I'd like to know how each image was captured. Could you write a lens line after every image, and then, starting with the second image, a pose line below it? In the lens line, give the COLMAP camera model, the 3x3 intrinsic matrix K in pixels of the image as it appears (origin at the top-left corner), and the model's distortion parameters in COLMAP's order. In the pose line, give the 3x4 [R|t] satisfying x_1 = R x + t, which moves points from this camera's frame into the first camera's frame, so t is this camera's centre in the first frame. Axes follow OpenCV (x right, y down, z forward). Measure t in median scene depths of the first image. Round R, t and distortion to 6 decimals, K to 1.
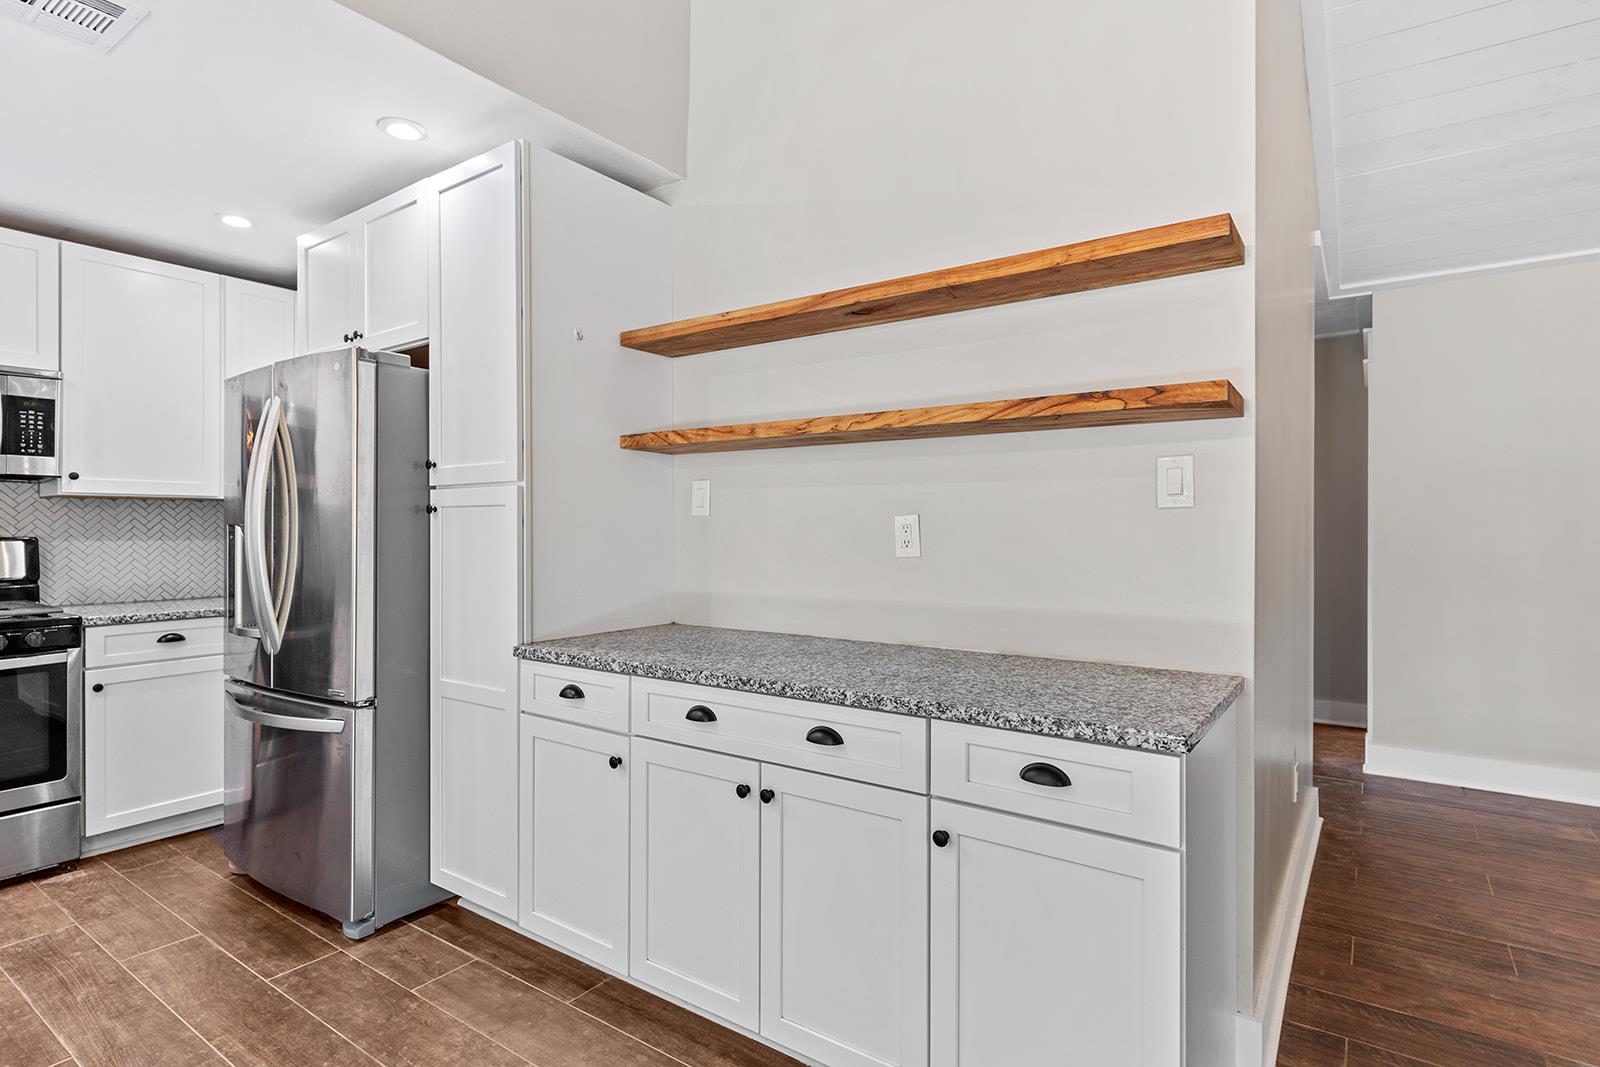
lens RADIAL K [[821.7, 0, 789.8], [0, 821.7, 518.7], [0, 0, 1]] dist [0.000182, 0.000088]
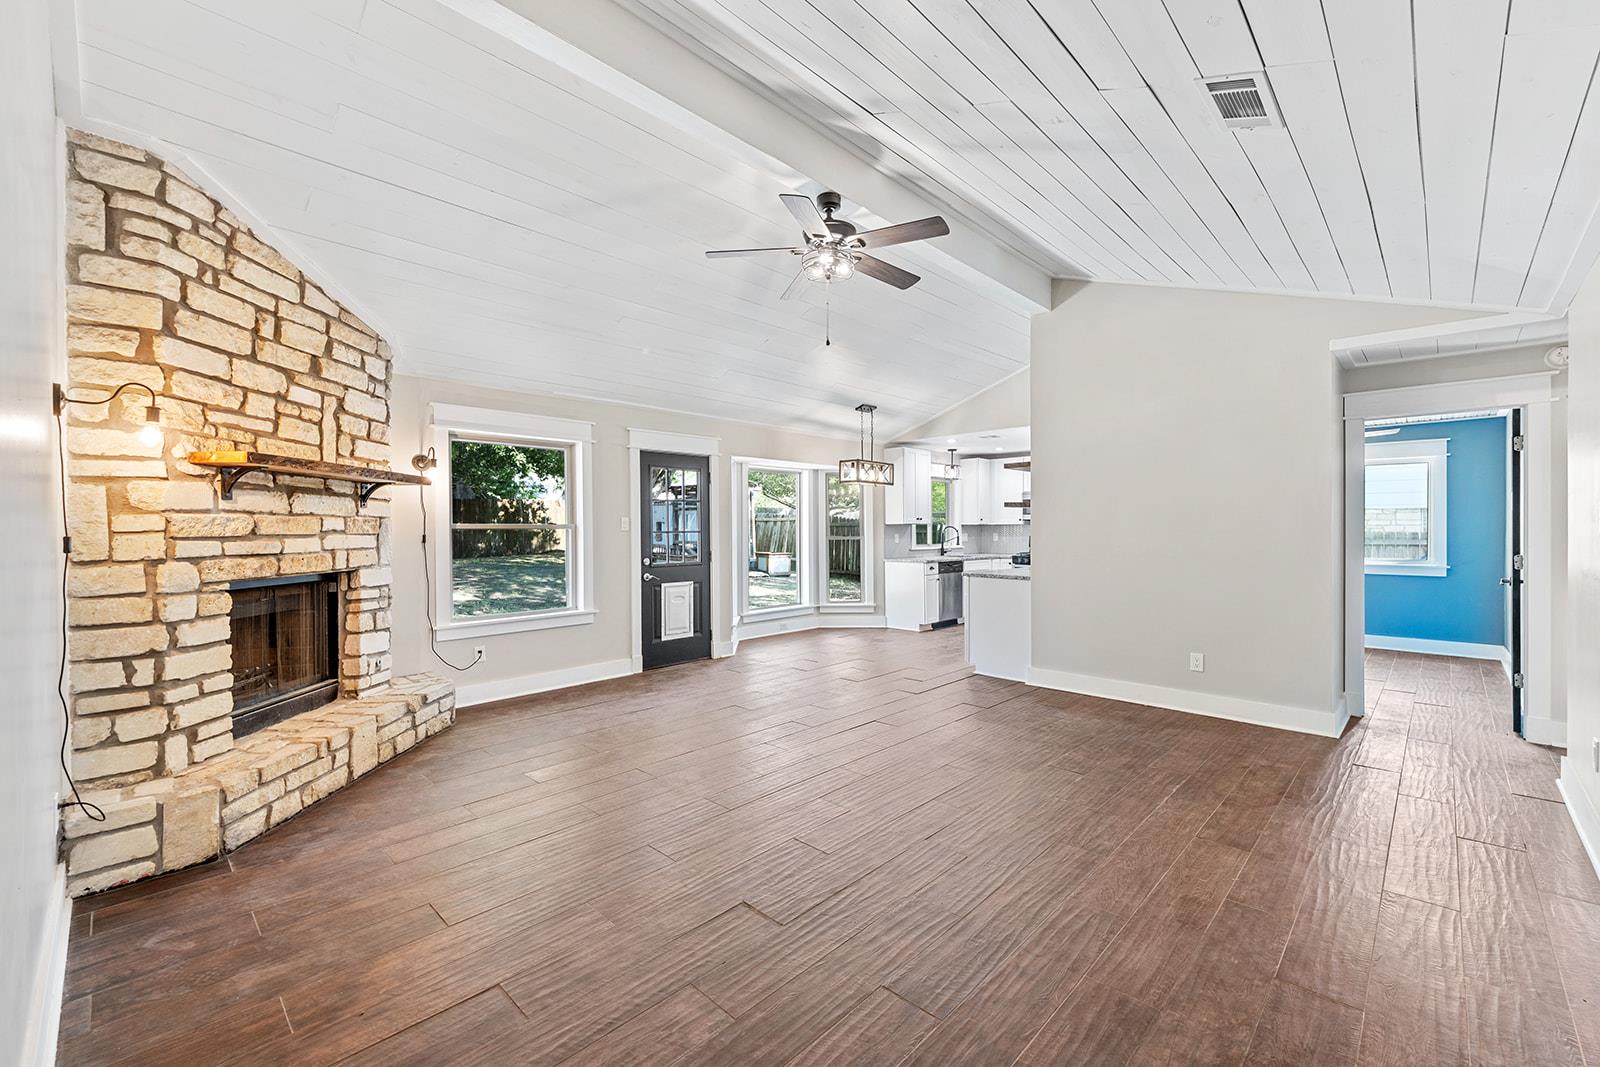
lens RADIAL K [[661.0, 0, 806.4], [0, 661.0, 532.1], [0, 0, 1]] dist [0.005781, -0.001293]
pose [[-0.137486, 0.005513, -0.990488, 2.178936], [0.008306, 0.999956, 0.004413, -0.017857], [0.990469, -0.007621, -0.137526, 0.244635]]
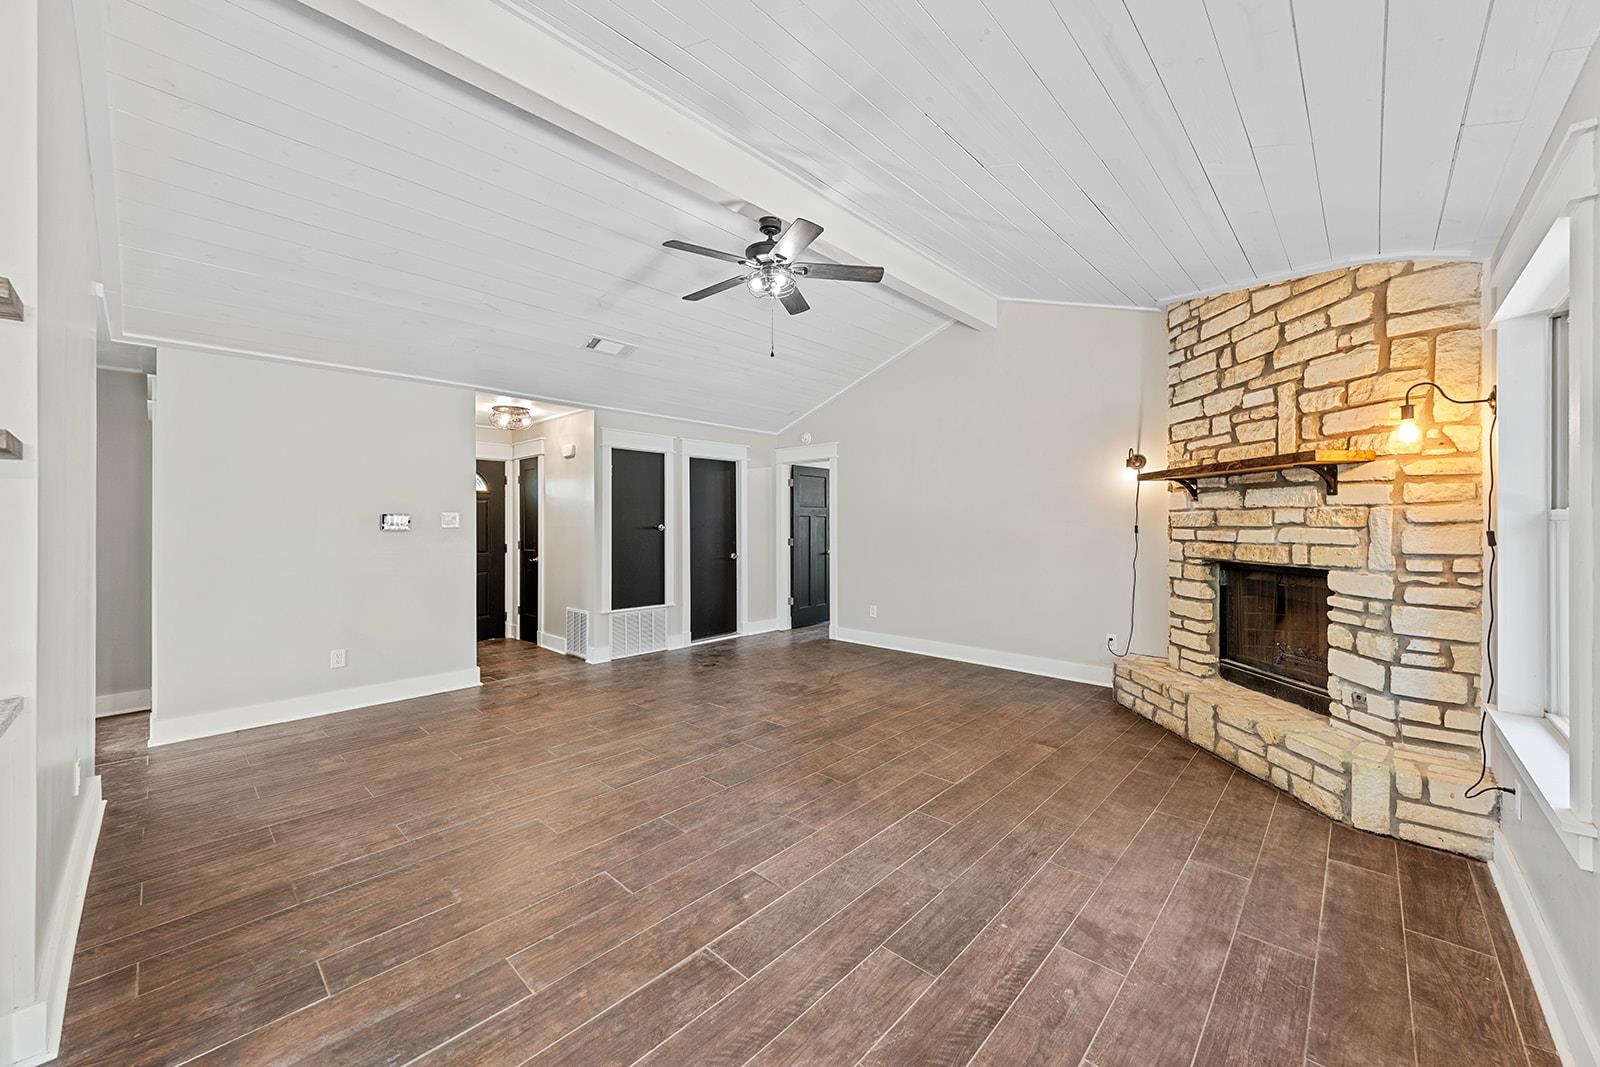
lens RADIAL K [[601.3, 0, 798.8], [0, 601.3, 522.8], [0, 0, 1]] dist [0.010285, -0.002246]
pose [[0.136767, -0.001261, 0.990602, -0.062277], [0.000038, 0.999999, 0.001268, -0.024160], [-0.990603, -0.000136, 0.136767, -0.076510]]
